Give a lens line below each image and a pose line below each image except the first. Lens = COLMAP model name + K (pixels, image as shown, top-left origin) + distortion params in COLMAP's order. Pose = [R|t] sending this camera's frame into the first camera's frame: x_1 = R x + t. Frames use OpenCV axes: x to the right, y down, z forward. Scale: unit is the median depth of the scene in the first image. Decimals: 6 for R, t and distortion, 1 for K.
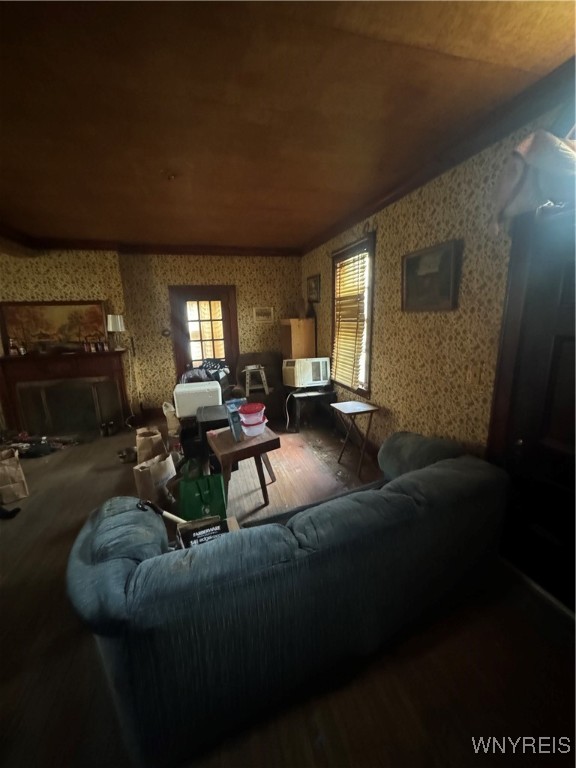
lens RADIAL K [[307.2, 0, 286.6], [0, 307.2, 384.5], [0, 0, 1]] dist [0.000655, 0.000019]
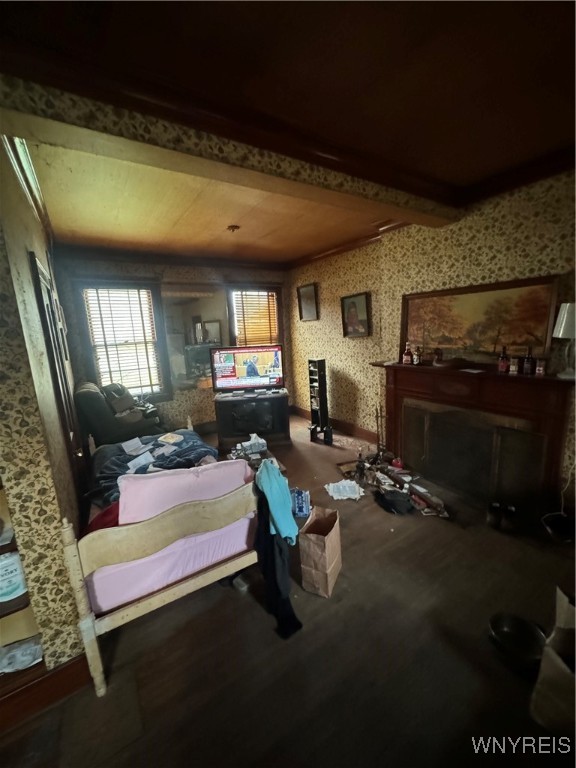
lens RADIAL K [[307.2, 0, 286.9], [0, 307.2, 382.6], [0, 0, 1]] dist [0.000655, 0.000019]
pose [[0.306863, 0.186708, -0.933261, -0.243702], [-0.162076, 0.976498, 0.142066, -0.105033], [0.937852, 0.107664, 0.329912, 0.453745]]
